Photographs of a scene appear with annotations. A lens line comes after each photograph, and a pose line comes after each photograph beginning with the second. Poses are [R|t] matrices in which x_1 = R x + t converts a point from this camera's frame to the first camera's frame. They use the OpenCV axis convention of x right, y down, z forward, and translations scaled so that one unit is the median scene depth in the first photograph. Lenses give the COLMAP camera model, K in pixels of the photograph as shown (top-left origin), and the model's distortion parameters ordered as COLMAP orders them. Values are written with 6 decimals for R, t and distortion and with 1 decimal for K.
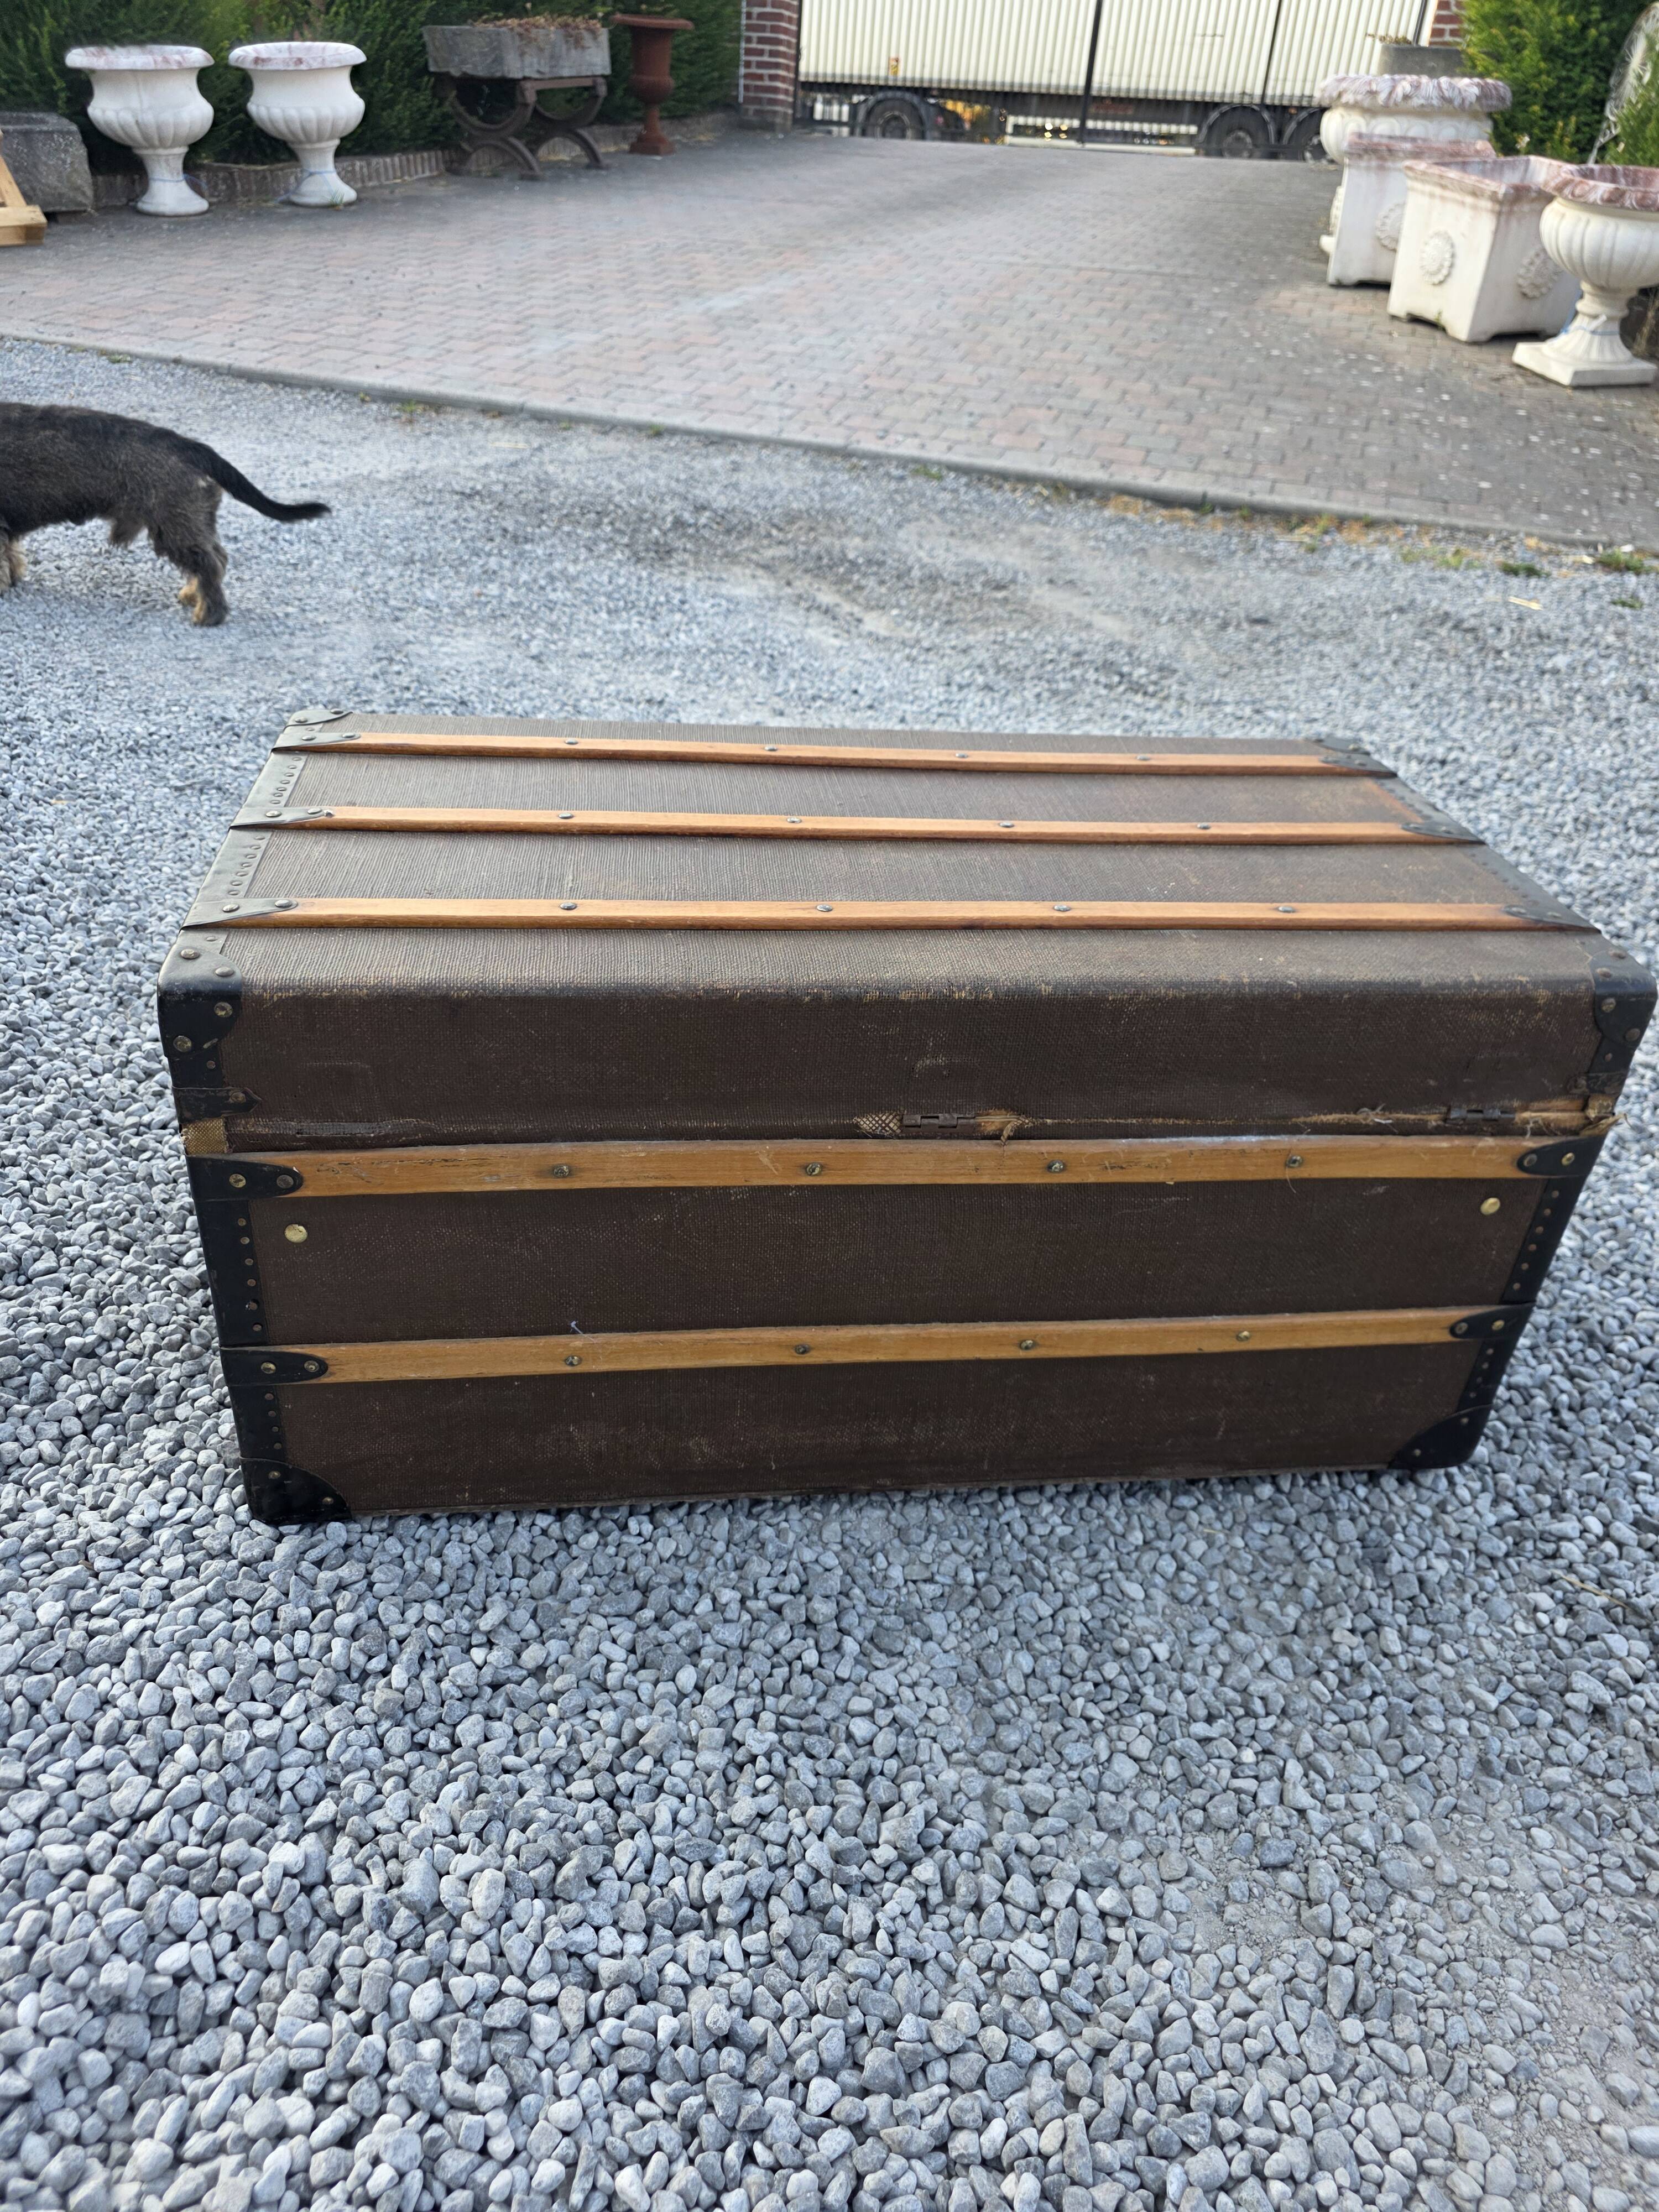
lens RADIAL K [[1402.0, 0, 834.2], [0, 1402.0, 1111.9], [0, 0, 1]] dist [0.026314, -0.017959]
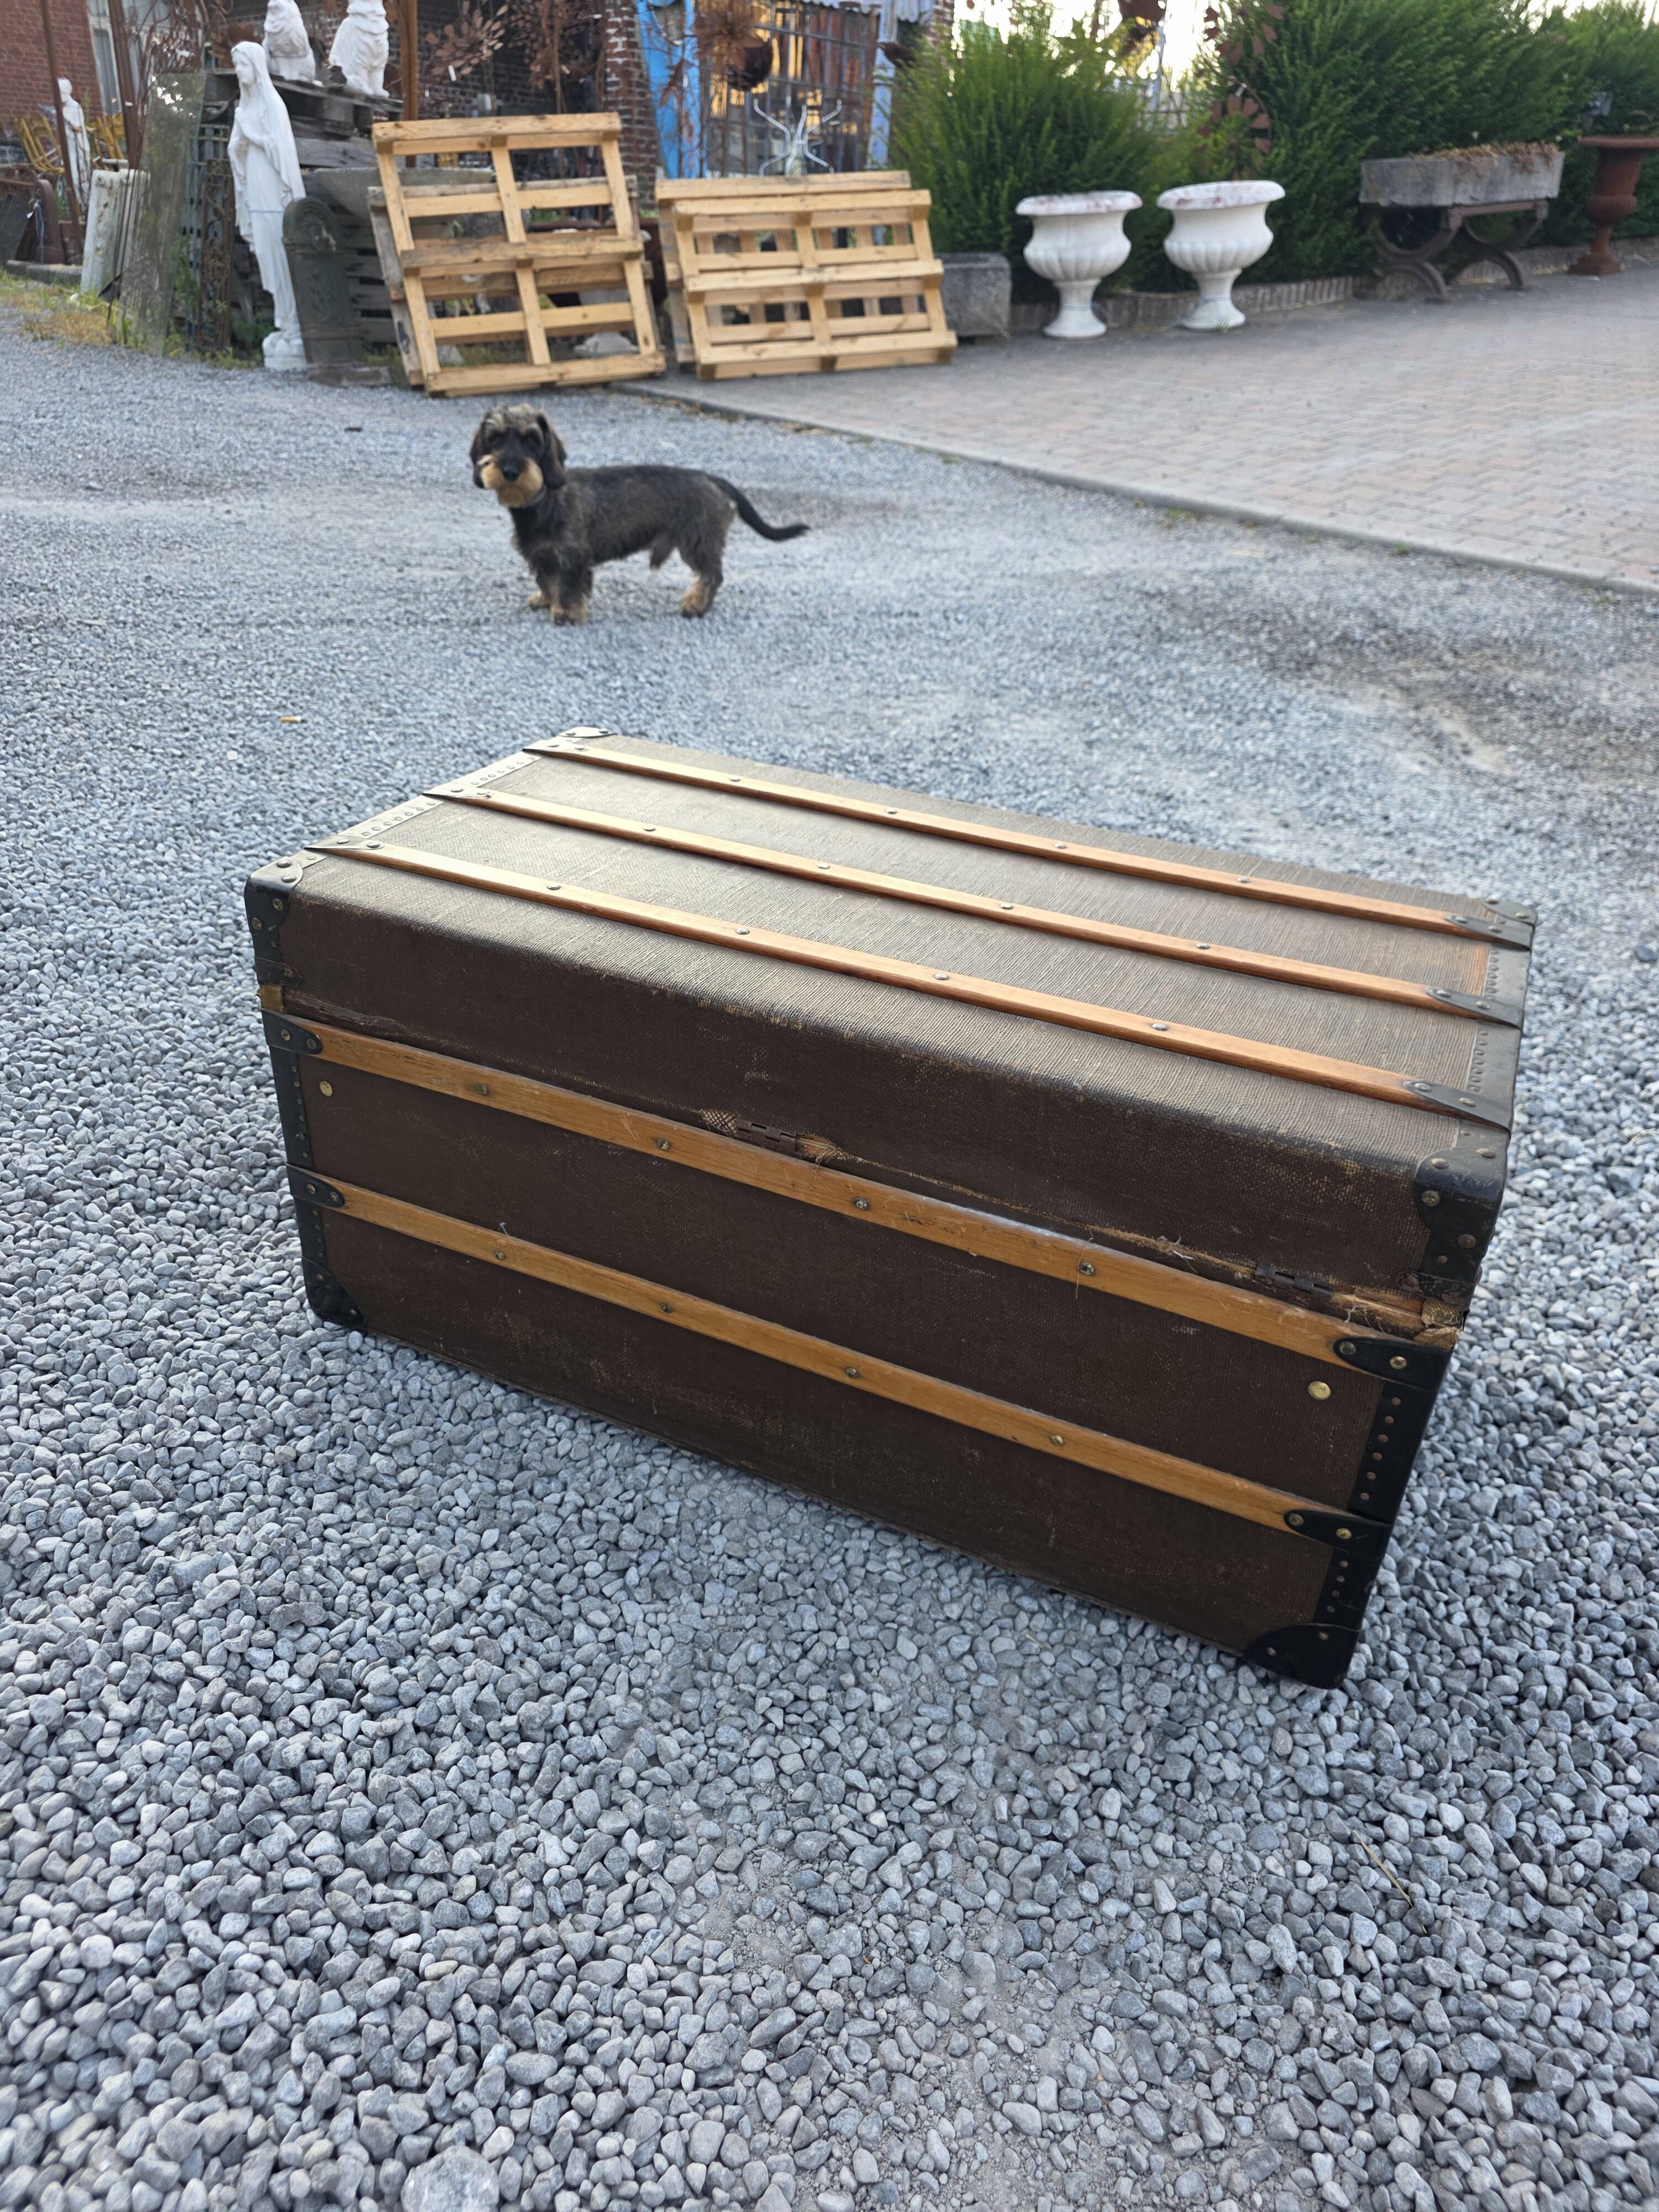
lens RADIAL K [[1402.0, 0, 865.3], [0, 1402.0, 1114.4], [0, 0, 1]] dist [0.026314, -0.017959]
pose [[0.863120, 0.245243, -0.441453, 0.569699], [-0.272361, 0.962193, 0.002017, -0.027470], [0.425258, 0.118494, 0.897282, 0.026816]]
